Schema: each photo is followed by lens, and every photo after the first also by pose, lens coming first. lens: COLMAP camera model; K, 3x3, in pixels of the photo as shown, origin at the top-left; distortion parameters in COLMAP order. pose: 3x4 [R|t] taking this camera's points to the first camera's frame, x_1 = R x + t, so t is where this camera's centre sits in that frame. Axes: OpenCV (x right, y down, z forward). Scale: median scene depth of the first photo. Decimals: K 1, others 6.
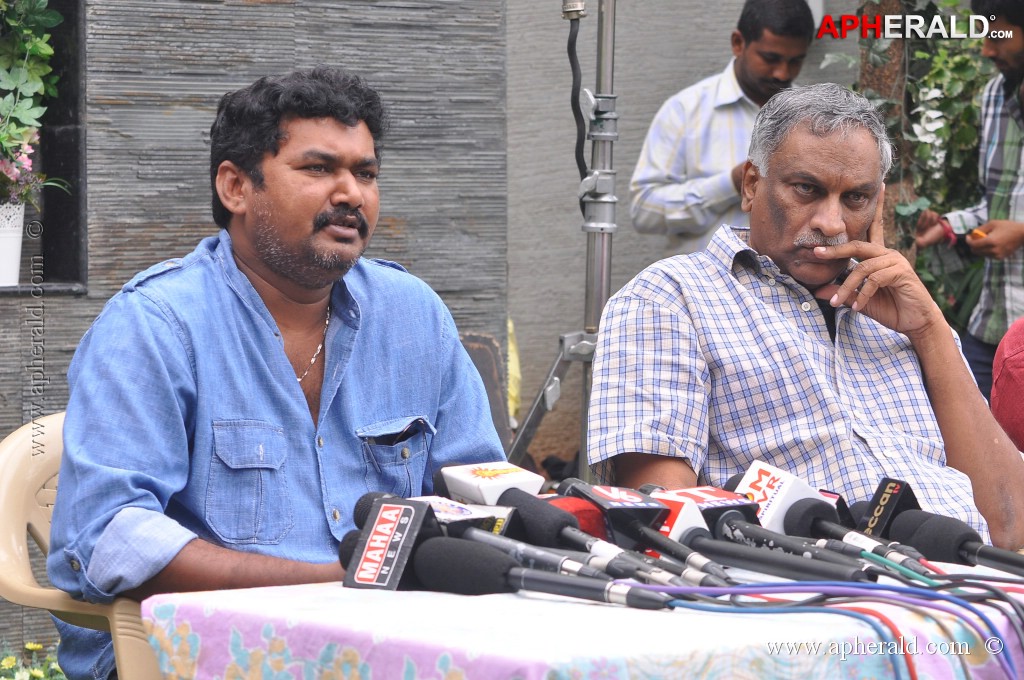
lens RADIAL K [[3367.7, 0, 511.8], [0, 3367.7, 341.3], [0, 0, 1]] dist [-0.099827, 0.000000]
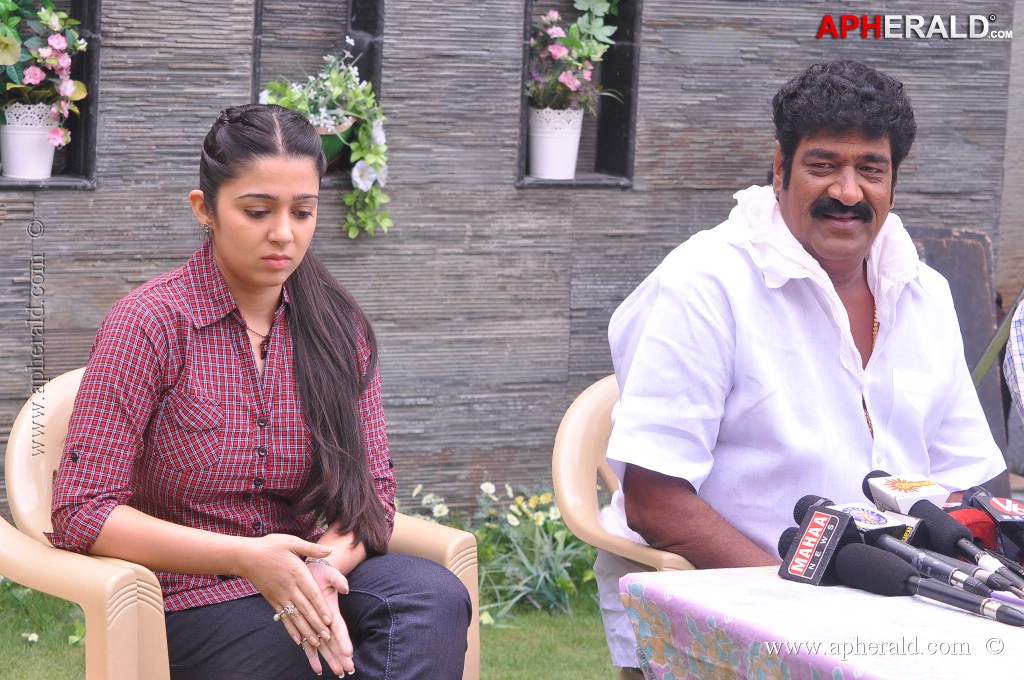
lens RADIAL K [[3170.3, 0, 512.3], [0, 3170.3, 339.6], [0, 0, 1]] dist [-0.193492, 0.000000]
pose [[0.982299, 0.074900, -0.171692, 0.025501], [-0.059236, 0.993750, 0.094612, -0.063380], [0.177706, -0.082767, 0.980597, -0.089635]]
